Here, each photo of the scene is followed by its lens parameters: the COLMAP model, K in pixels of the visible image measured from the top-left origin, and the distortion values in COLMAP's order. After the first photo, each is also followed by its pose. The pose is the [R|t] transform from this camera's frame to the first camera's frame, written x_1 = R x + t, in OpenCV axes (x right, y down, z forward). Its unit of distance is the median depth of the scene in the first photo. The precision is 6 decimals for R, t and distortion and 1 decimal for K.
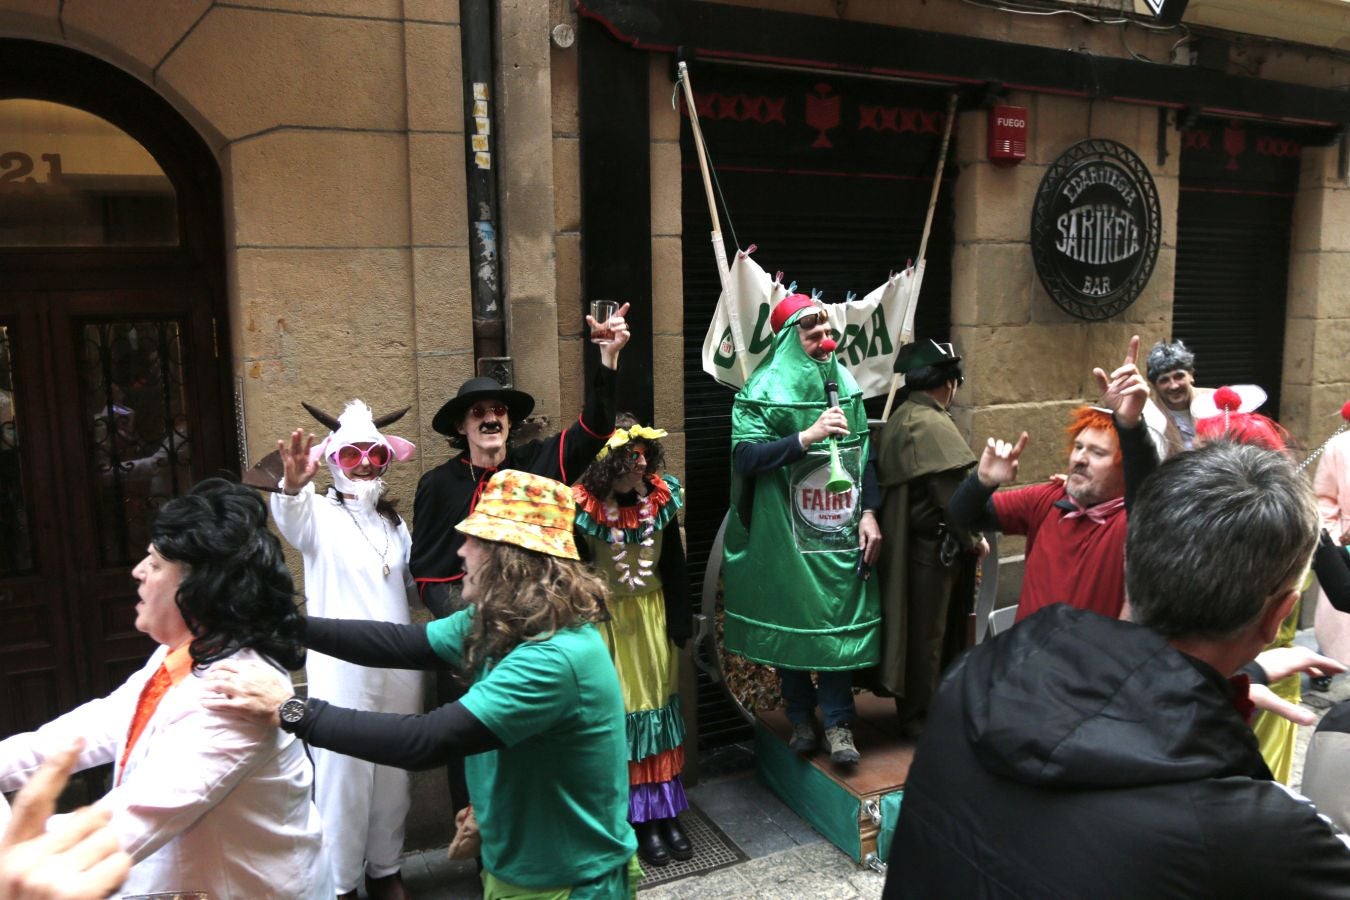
lens RADIAL K [[1053.3, 0, 675.0], [0, 1053.3, 450.0], [0, 0, 1]] dist [-0.087280, 0.047781]
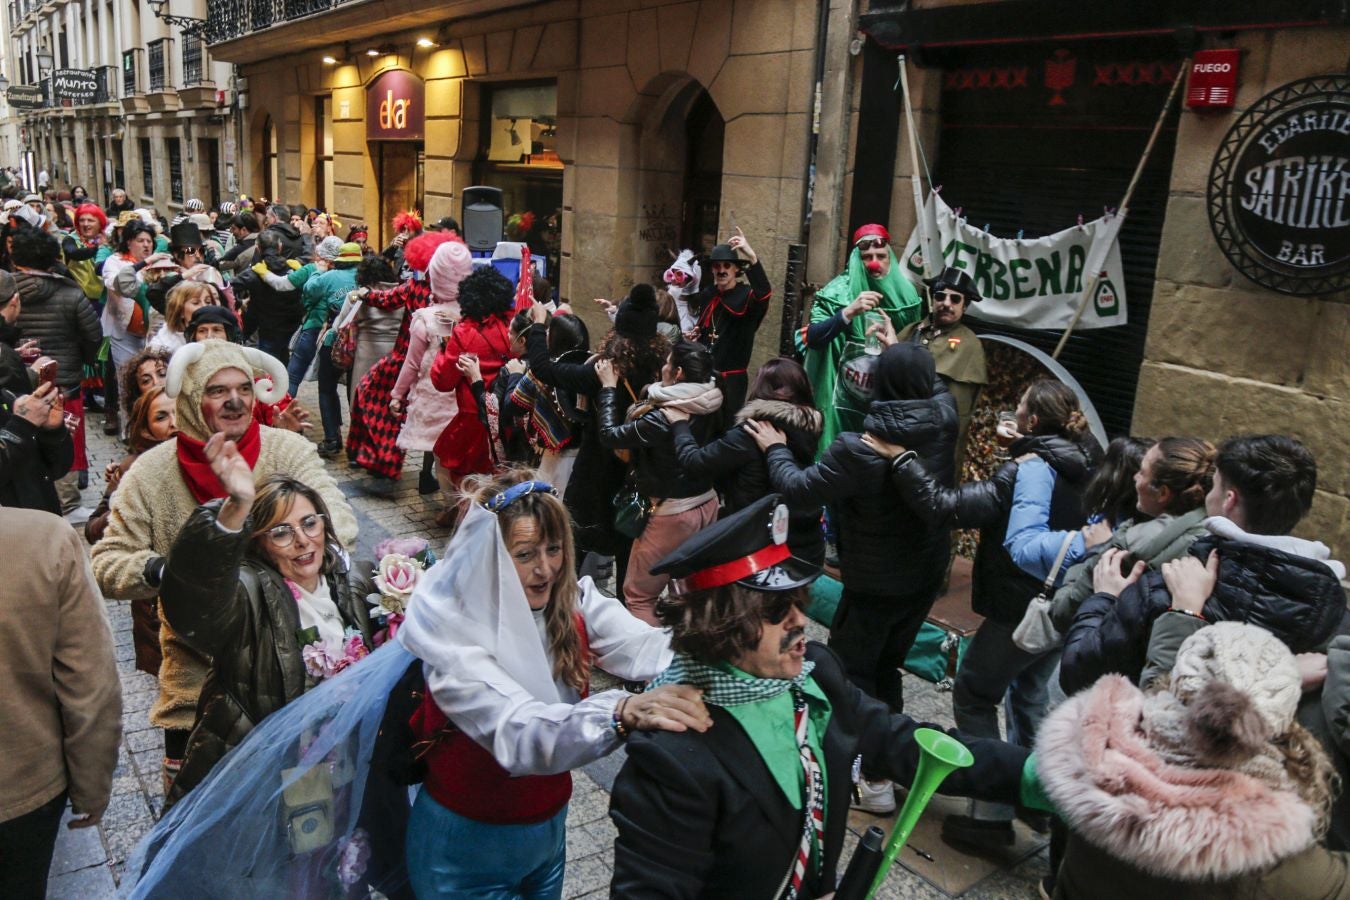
lens RADIAL K [[1053.3, 0, 675.0], [0, 1053.3, 450.0], [0, 0, 1]] dist [-0.087280, 0.047781]
pose [[0.194352, 0.276533, -0.941146, 1.164231], [-0.197214, 0.950866, 0.238664, -0.107981], [0.960903, 0.139222, 0.239339, 0.345780]]
